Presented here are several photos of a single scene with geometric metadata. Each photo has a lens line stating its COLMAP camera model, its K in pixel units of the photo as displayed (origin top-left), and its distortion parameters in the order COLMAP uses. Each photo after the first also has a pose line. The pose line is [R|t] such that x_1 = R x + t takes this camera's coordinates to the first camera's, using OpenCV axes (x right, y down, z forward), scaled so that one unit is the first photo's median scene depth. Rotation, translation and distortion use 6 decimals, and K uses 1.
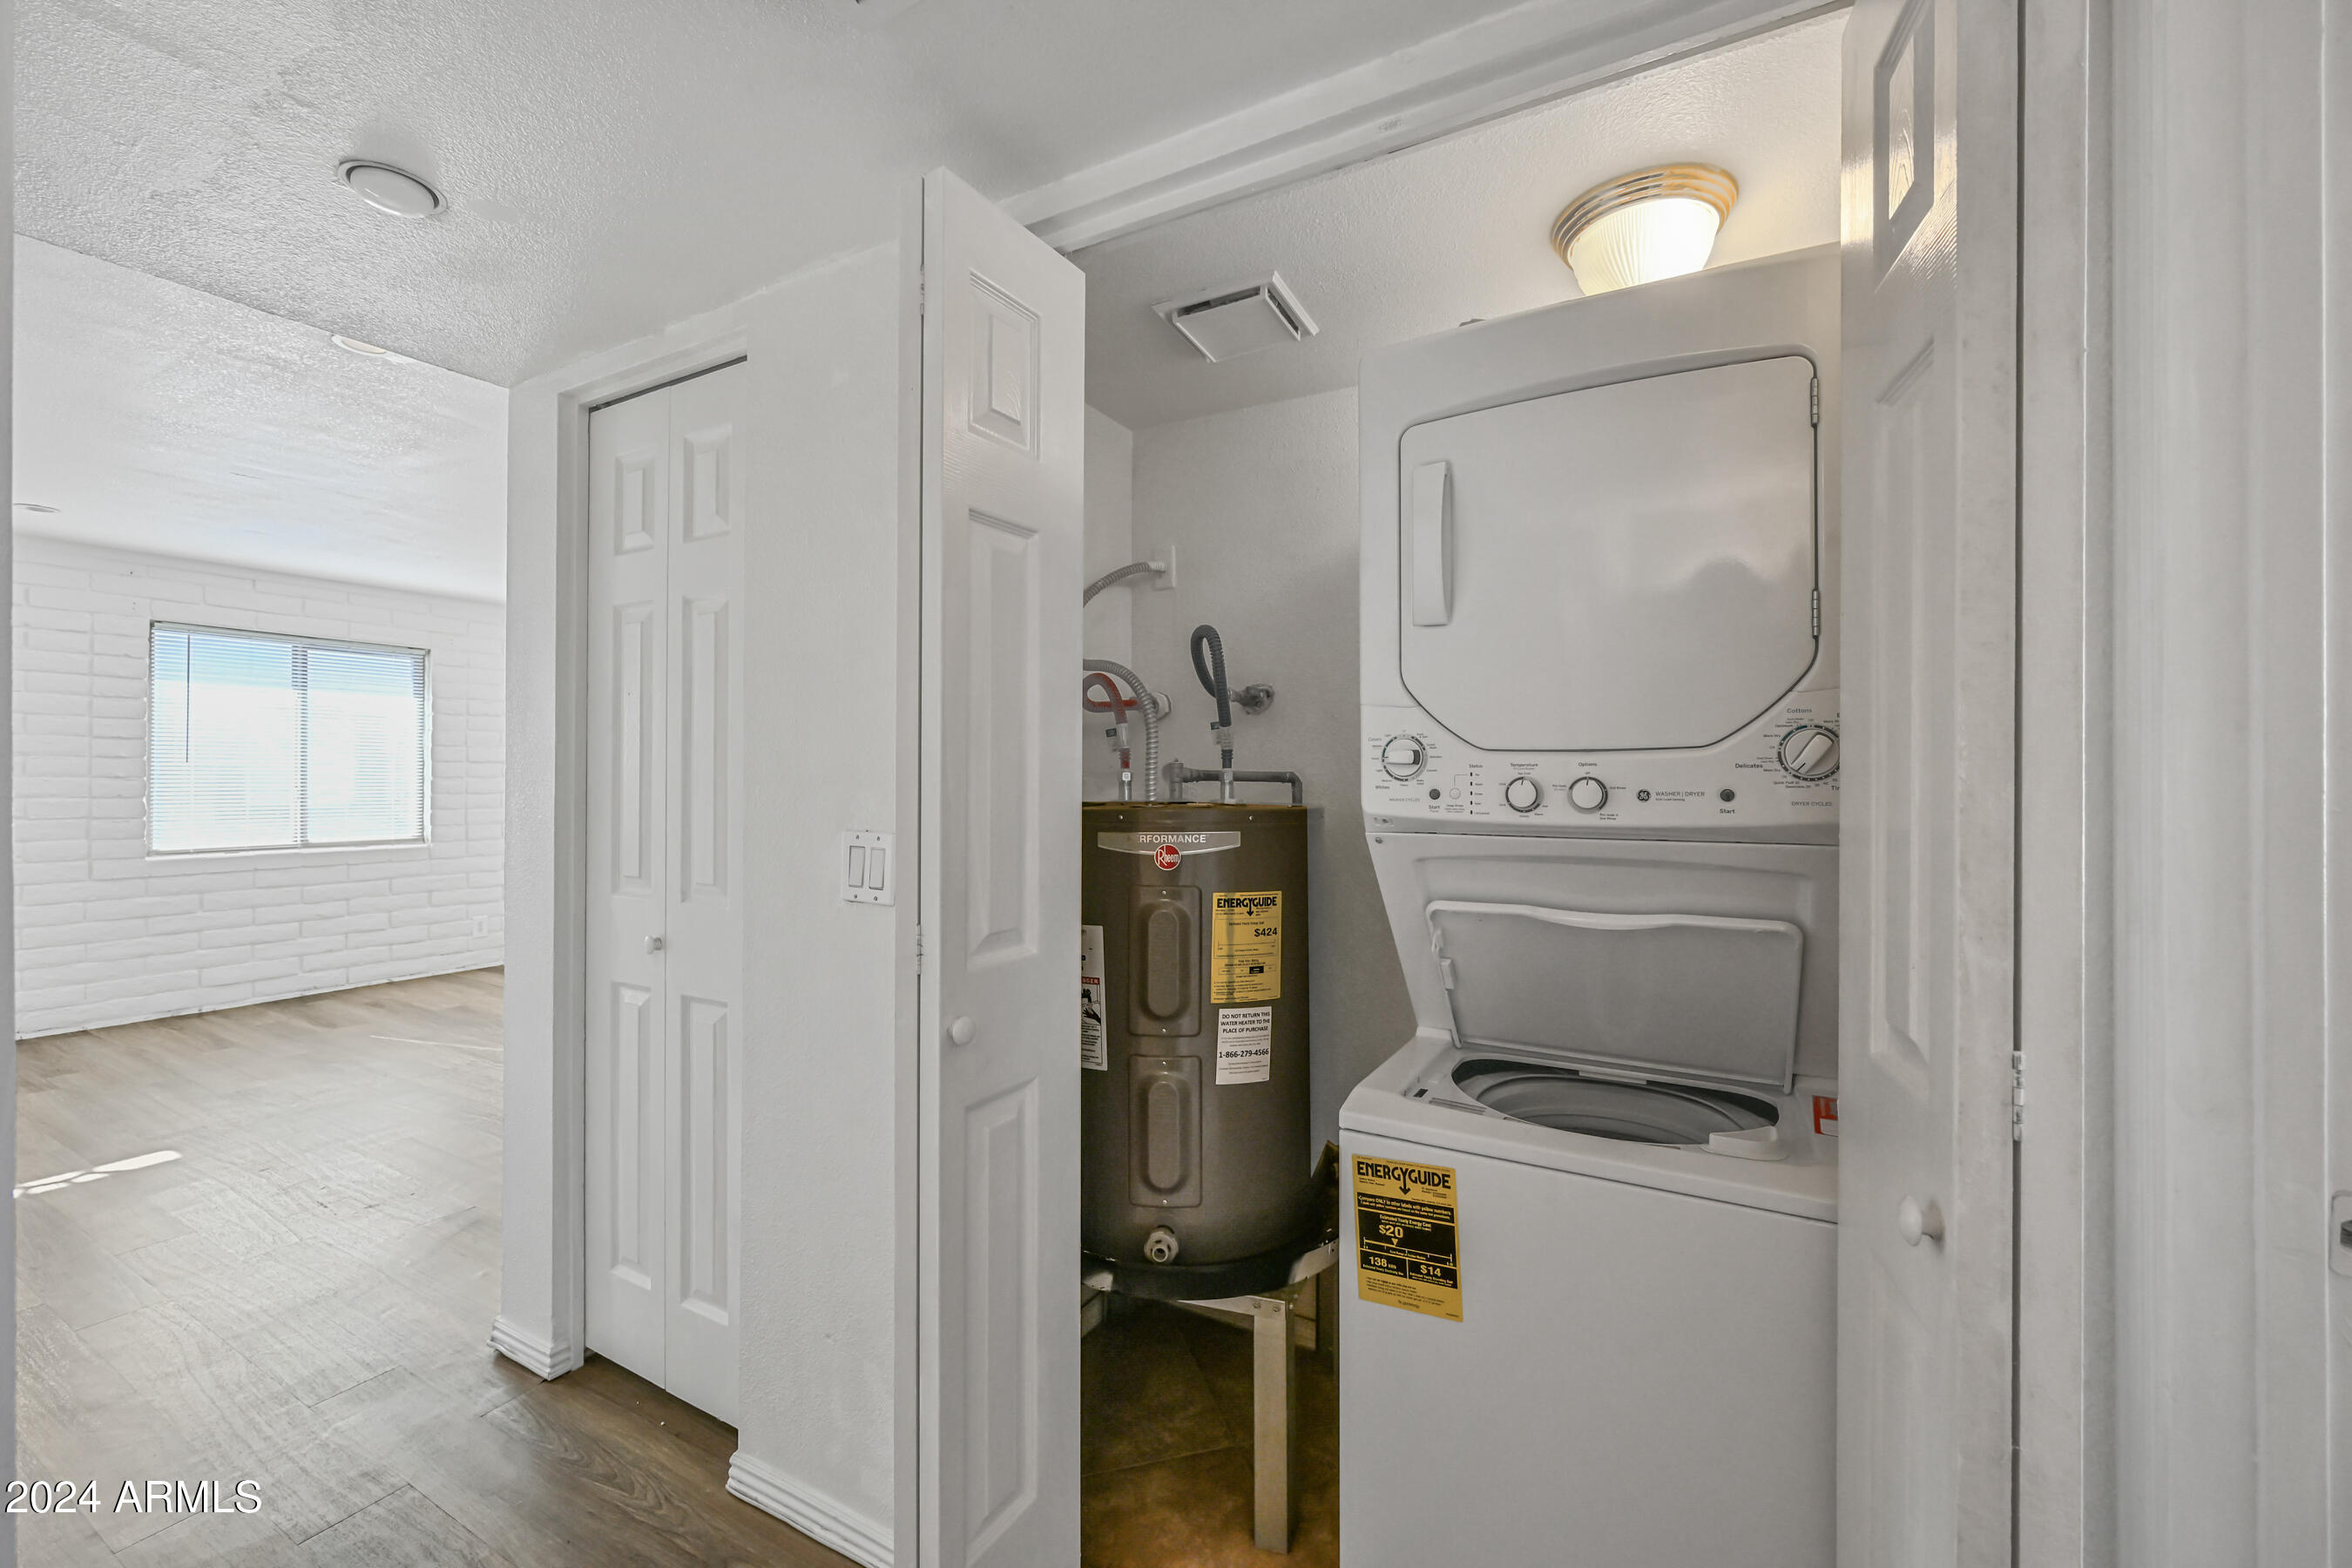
lens RADIAL K [[933.3, 0, 1182.3], [0, 933.3, 767.2], [0, 0, 1]] dist [0.000857, 0.000113]
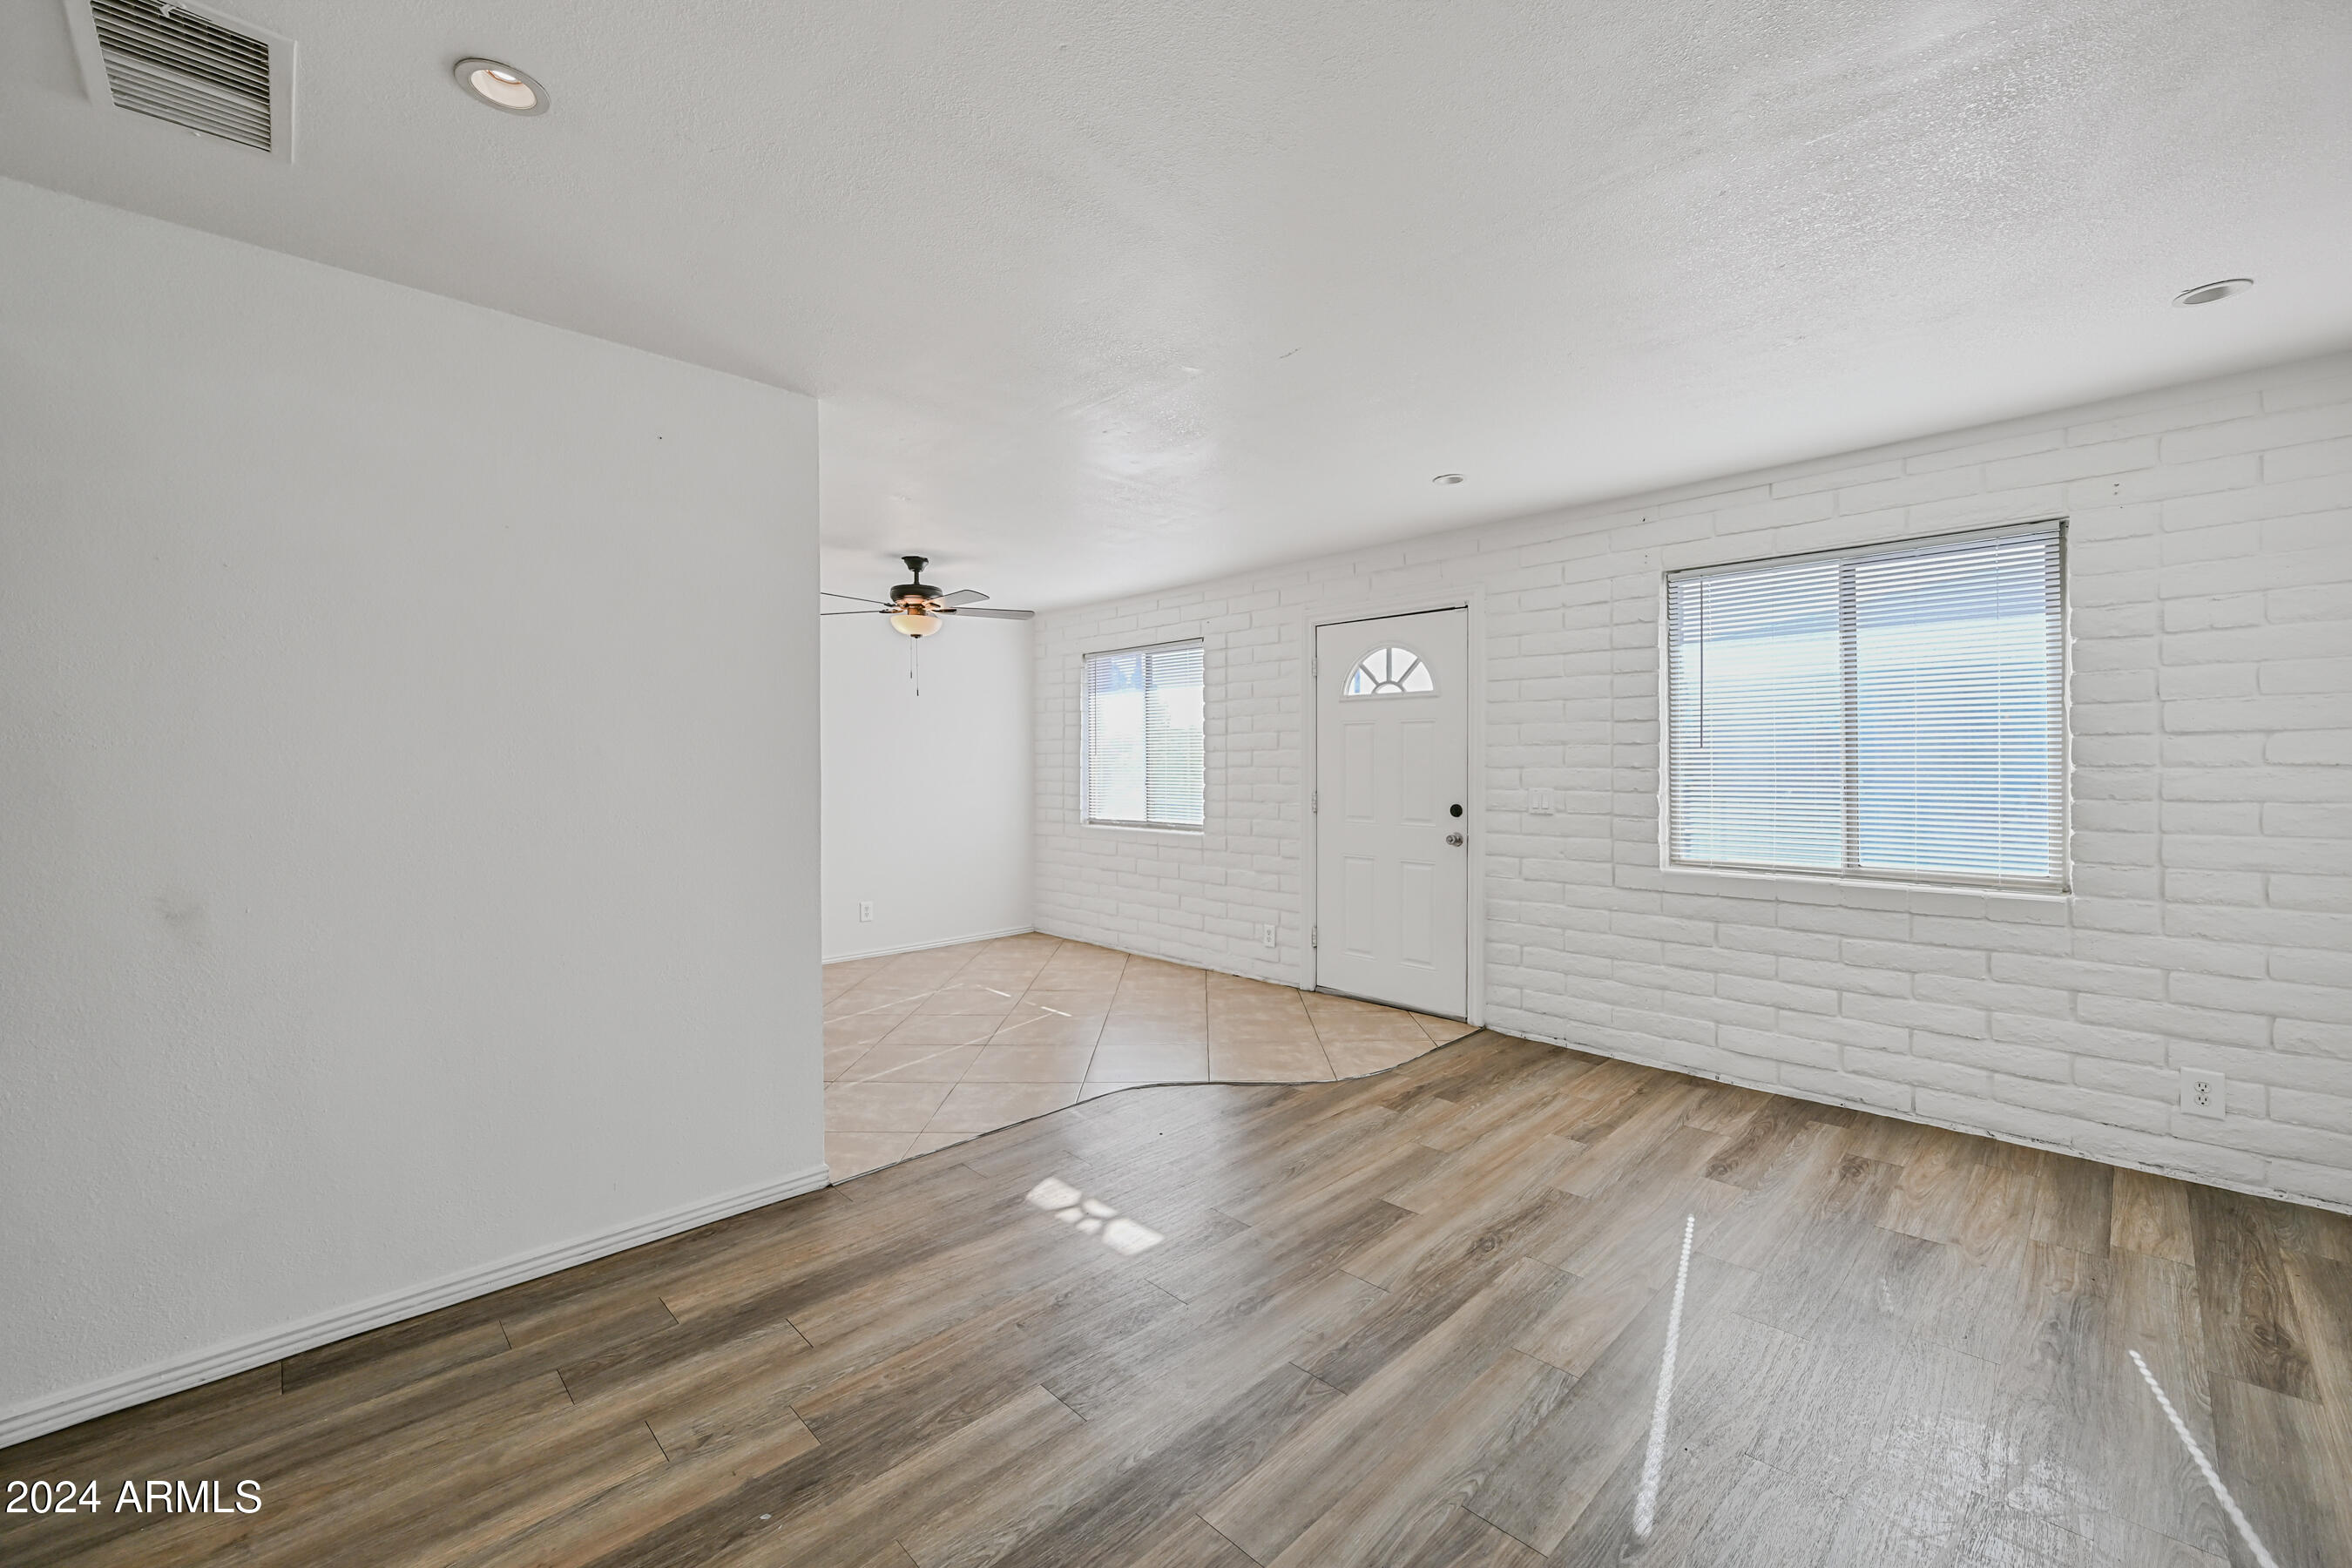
lens RADIAL K [[933.3, 0, 1182.3], [0, 933.3, 767.2], [0, 0, 1]] dist [0.000857, 0.000113]
pose [[-0.289011, 0.002528, -0.957322, -0.213006], [0.016225, 0.999866, -0.002258, 0.005226], [0.957188, -0.016185, -0.289013, 0.823148]]
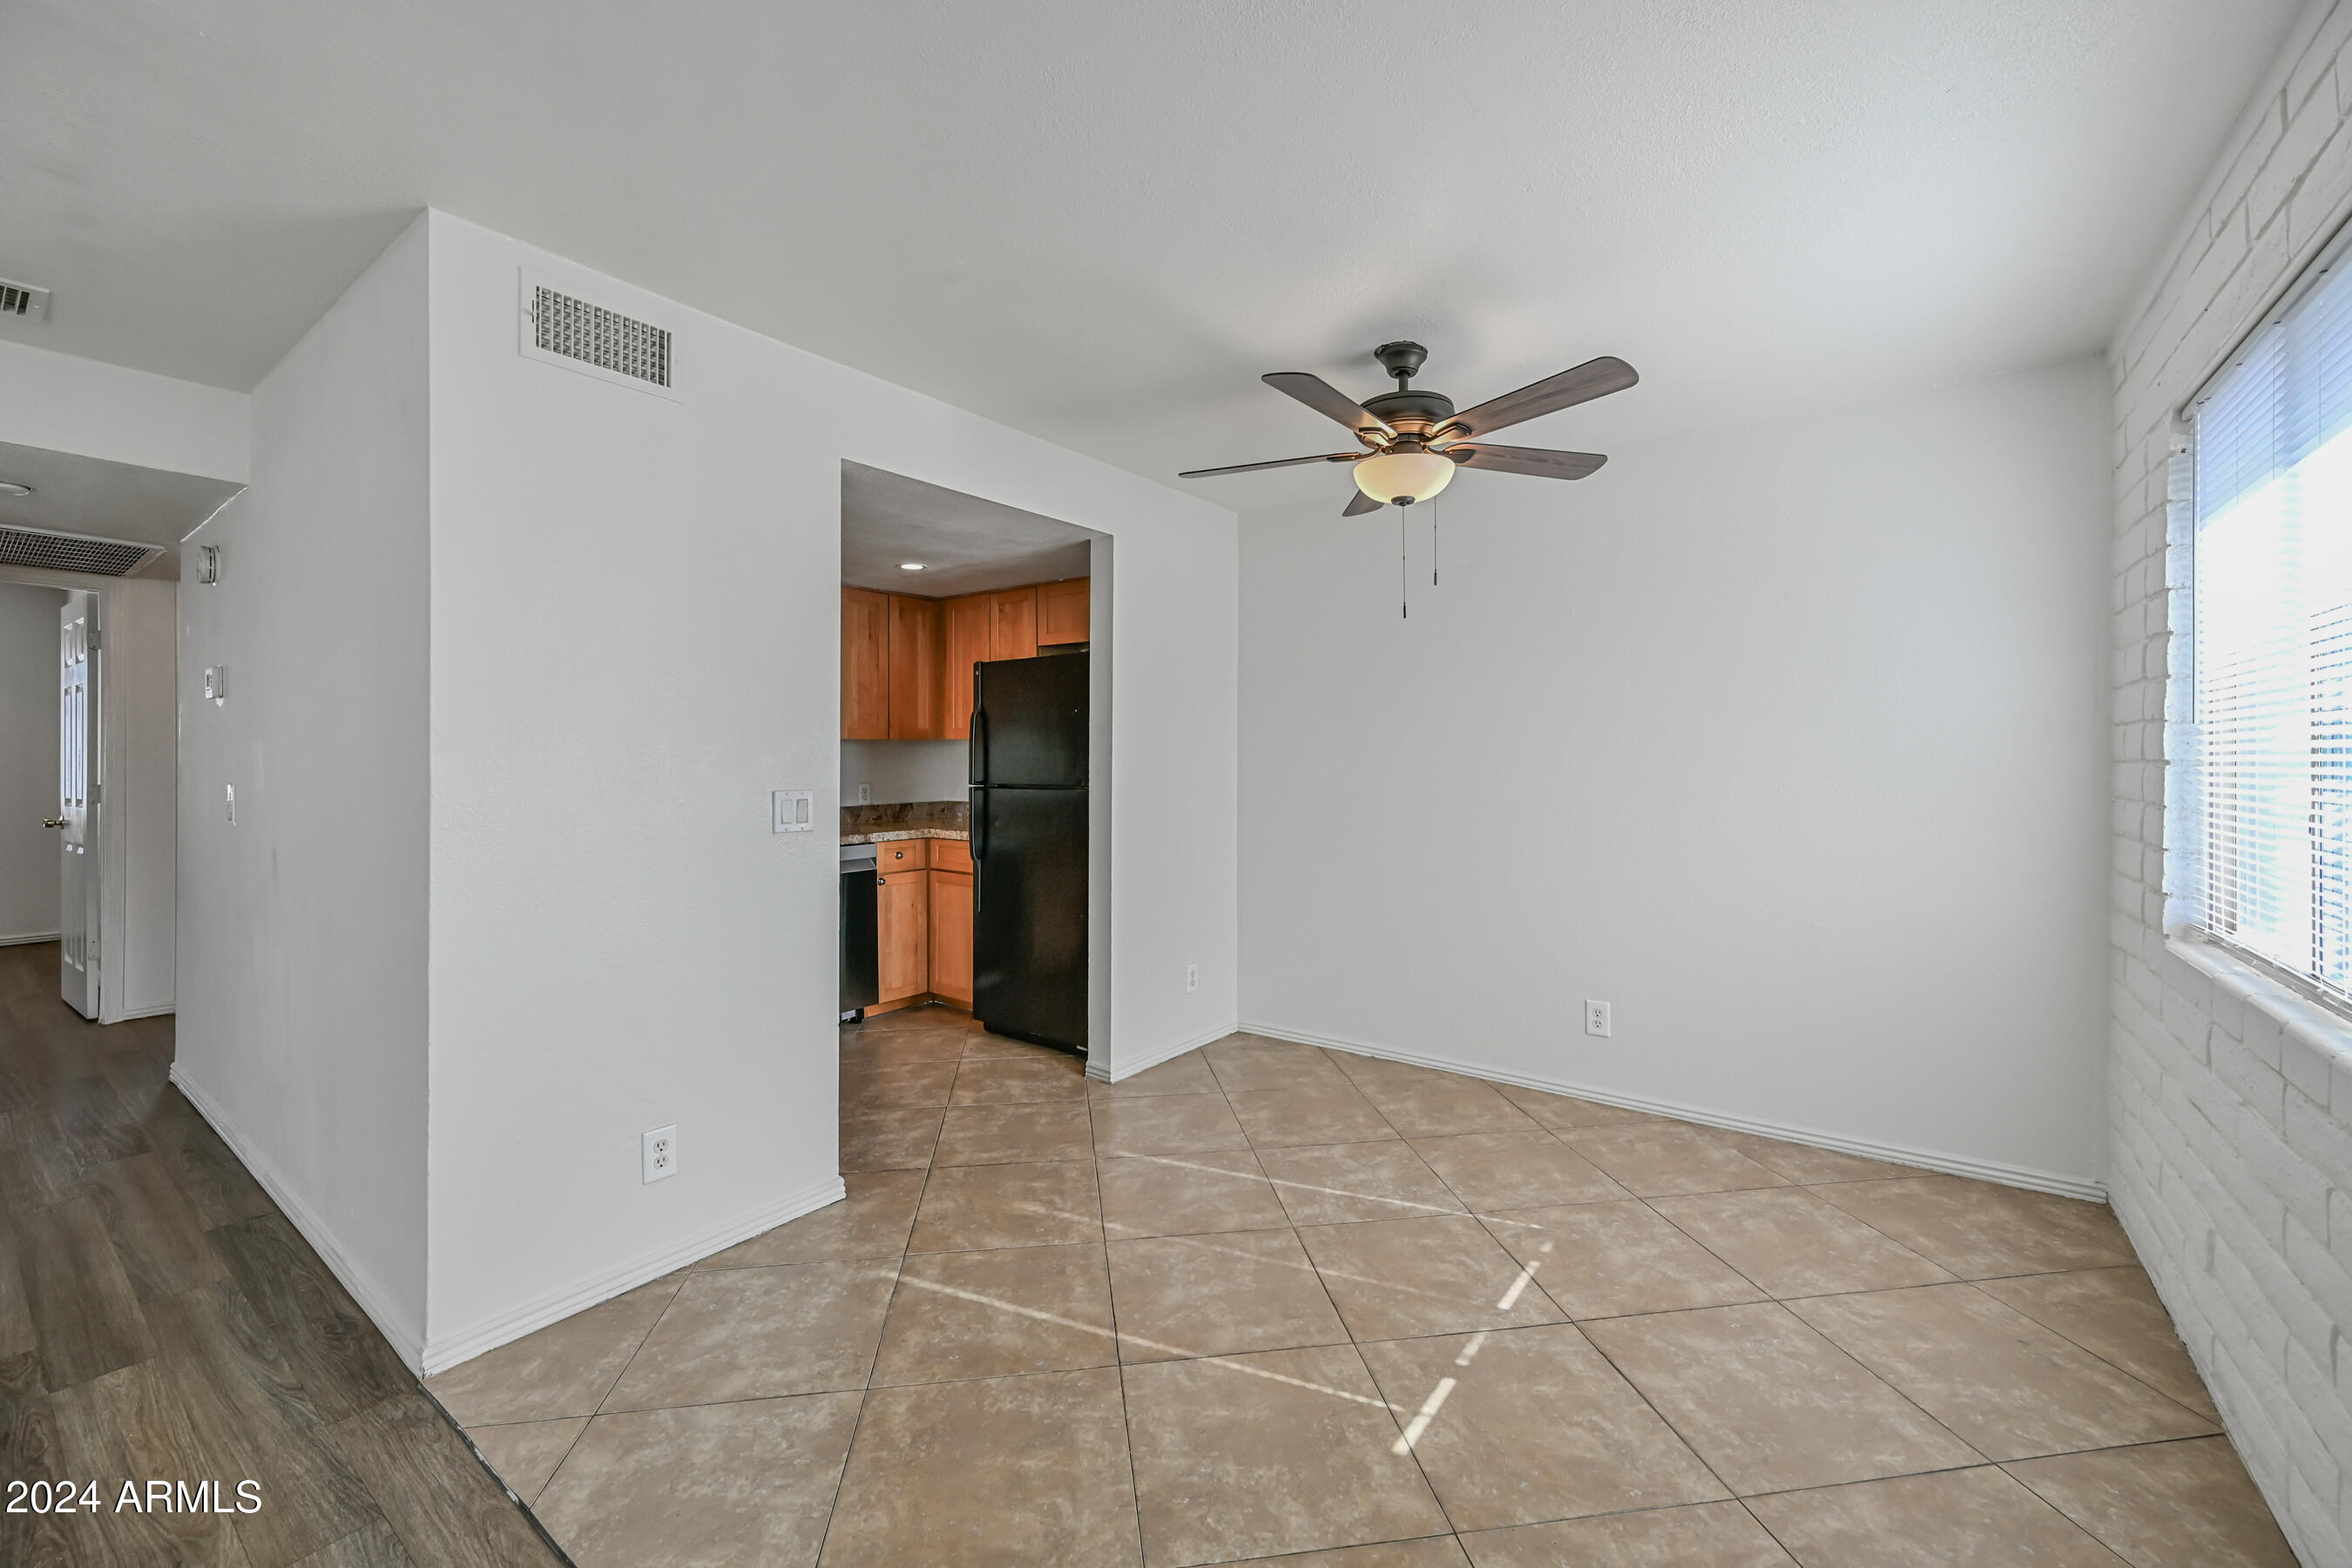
lens RADIAL K [[933.3, 0, 1182.3], [0, 933.3, 767.2], [0, 0, 1]] dist [0.000857, 0.000113]
pose [[-0.991114, -0.002273, 0.132995, -1.068180], [-0.002916, 0.999985, -0.004642, 0.006933], [-0.132983, -0.004989, -0.991106, 0.783365]]
